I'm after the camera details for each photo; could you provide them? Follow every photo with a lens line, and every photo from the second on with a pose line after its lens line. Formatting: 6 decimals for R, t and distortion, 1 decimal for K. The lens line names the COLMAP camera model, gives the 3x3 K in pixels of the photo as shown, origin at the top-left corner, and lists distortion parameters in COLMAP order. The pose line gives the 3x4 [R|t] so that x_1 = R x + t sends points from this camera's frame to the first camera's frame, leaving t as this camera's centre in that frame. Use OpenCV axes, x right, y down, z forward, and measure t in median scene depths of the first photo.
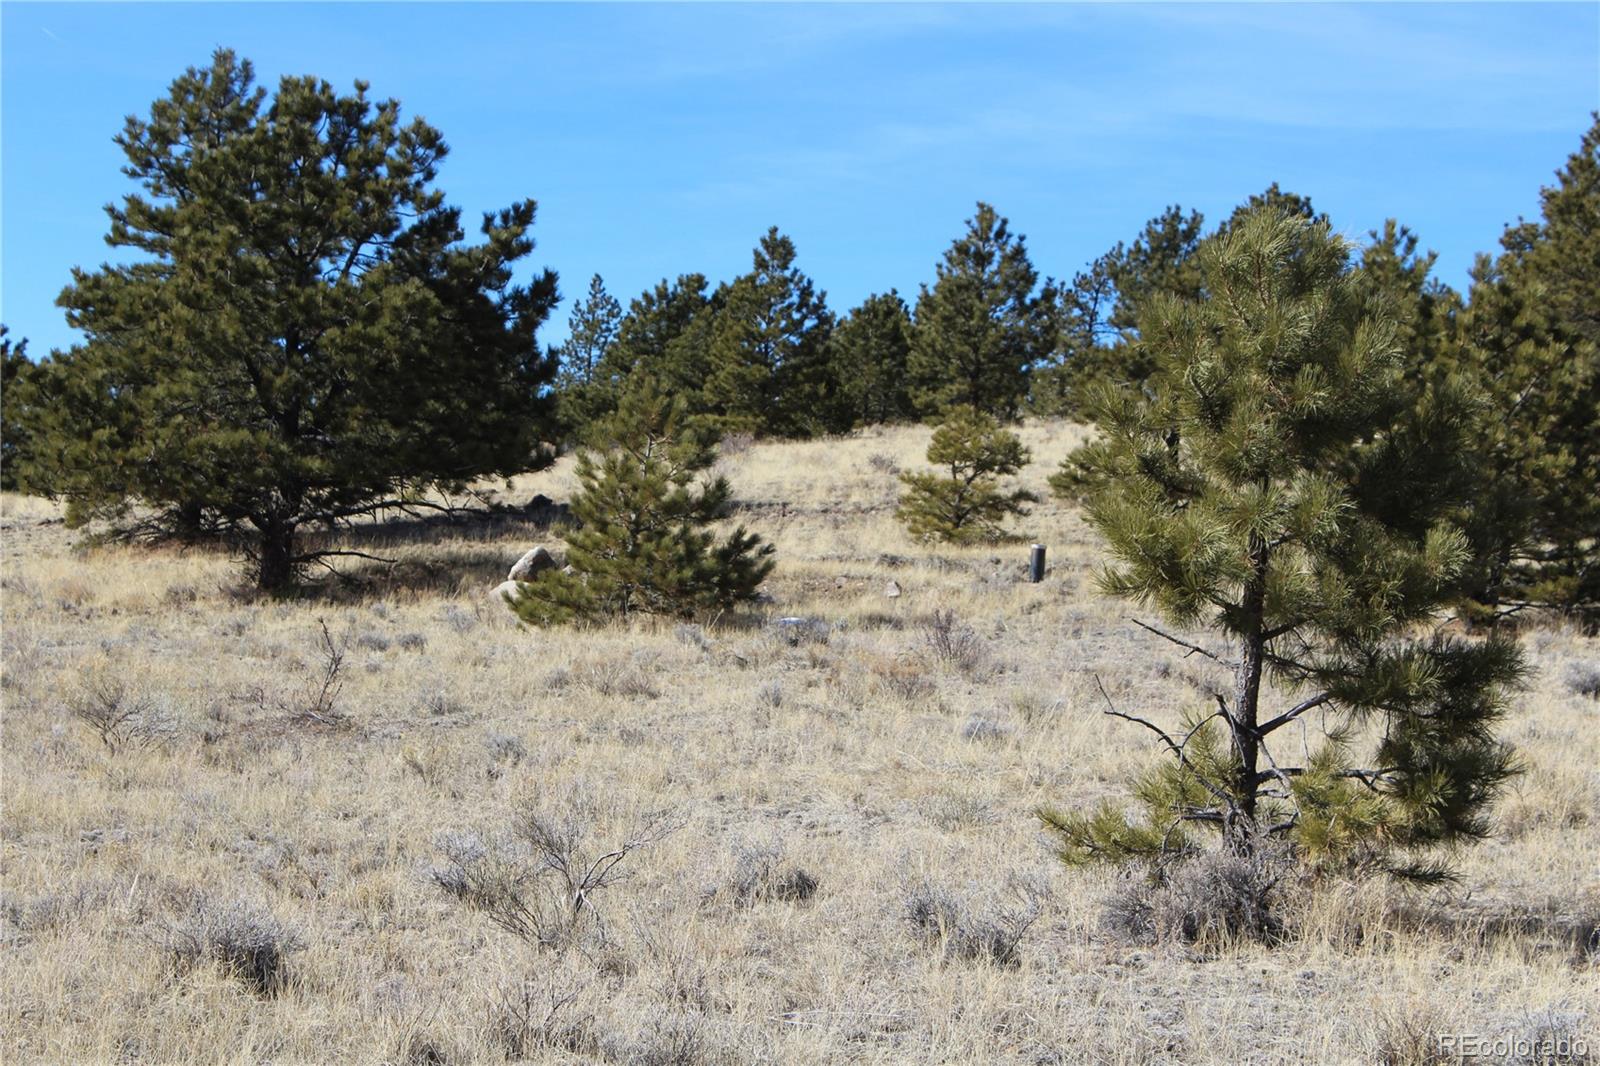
lens RADIAL K [[3709.0, 0, 800.0], [0, 3709.0, 533.0], [0, 0, 1]] dist [-0.001391, 0.262717]
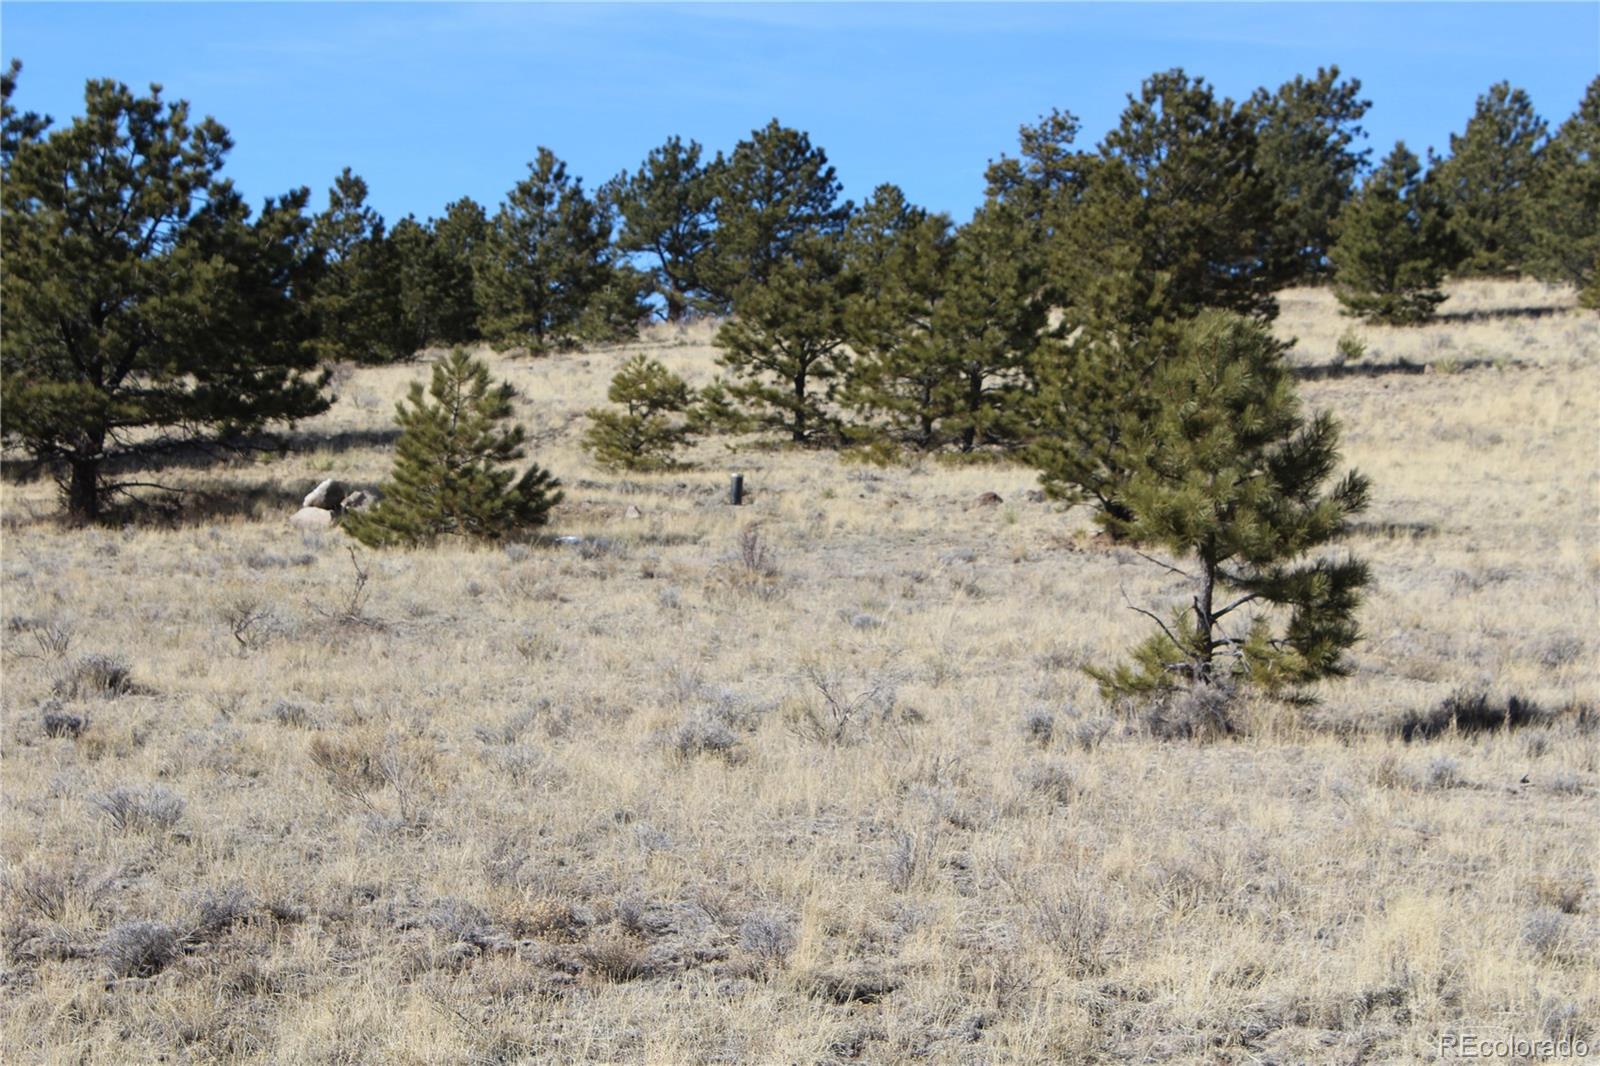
lens RADIAL K [[3709.0, 0, 800.0], [0, 3709.0, 533.0], [0, 0, 1]] dist [-0.001391, 0.262717]
pose [[0.987681, -0.010398, 0.156133, -0.099450], [0.006207, 0.999608, 0.027307, -0.009928], [-0.156355, -0.026001, 0.987359, -0.196530]]
